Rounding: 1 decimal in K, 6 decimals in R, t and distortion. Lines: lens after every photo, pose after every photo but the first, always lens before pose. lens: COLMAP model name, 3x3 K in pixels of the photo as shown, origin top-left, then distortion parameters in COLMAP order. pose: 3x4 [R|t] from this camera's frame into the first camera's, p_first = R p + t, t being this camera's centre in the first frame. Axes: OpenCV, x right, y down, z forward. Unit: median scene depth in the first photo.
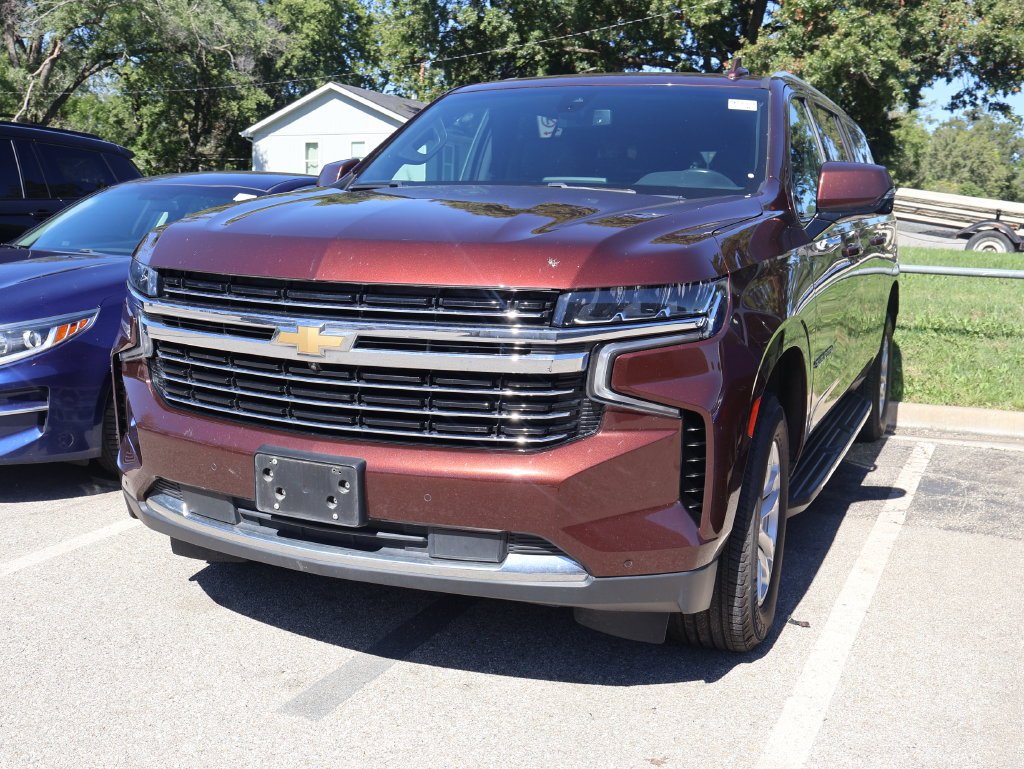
lens RADIAL K [[1127.0, 0, 513.3], [0, 1127.0, 381.2], [0, 0, 1]] dist [0.004969, -0.001629]
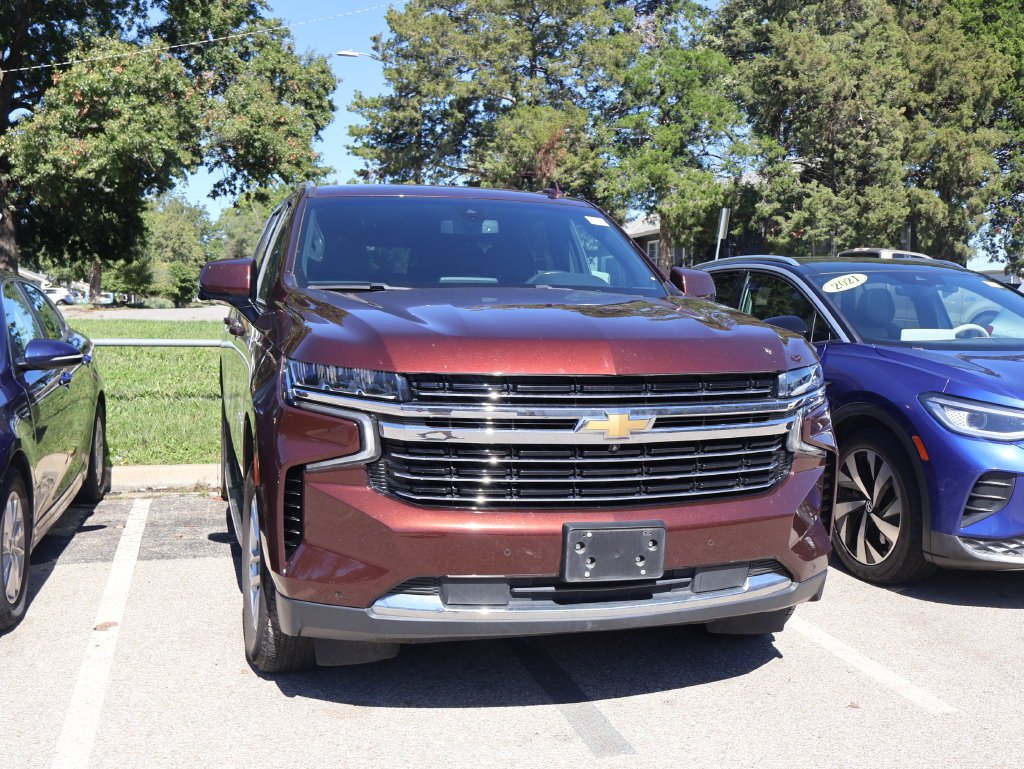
lens RADIAL K [[1126.5, 0, 508.4], [0, 1126.5, 381.2], [0, 0, 1]] dist [0.002865, -0.001932]
pose [[0.767533, -0.061114, 0.638089, -0.687801], [0.103983, 0.994131, -0.029863, -0.040072], [-0.632519, 0.089271, 0.769383, 0.110105]]
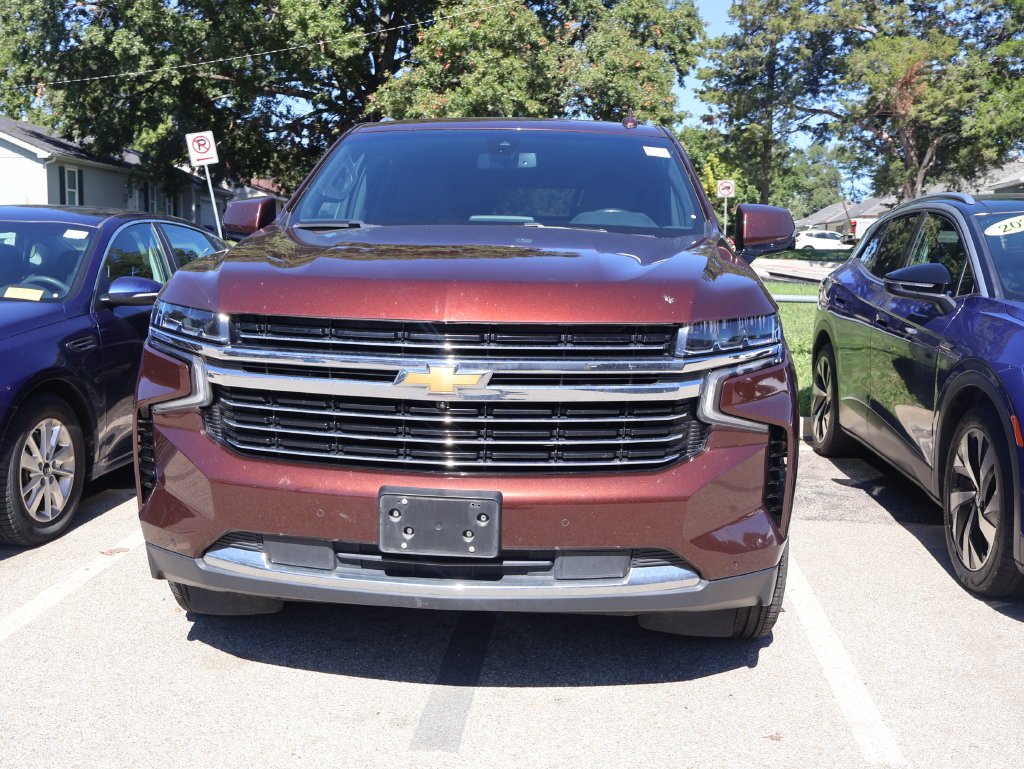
lens RADIAL K [[1127.9, 0, 509.6], [0, 1127.9, 384.4], [0, 0, 1]] dist [0.004847, -0.009332]
pose [[0.941588, -0.047676, 0.333374, -0.315278], [0.054879, 0.998418, -0.012217, -0.011147], [-0.332264, 0.029799, 0.942715, 0.007231]]
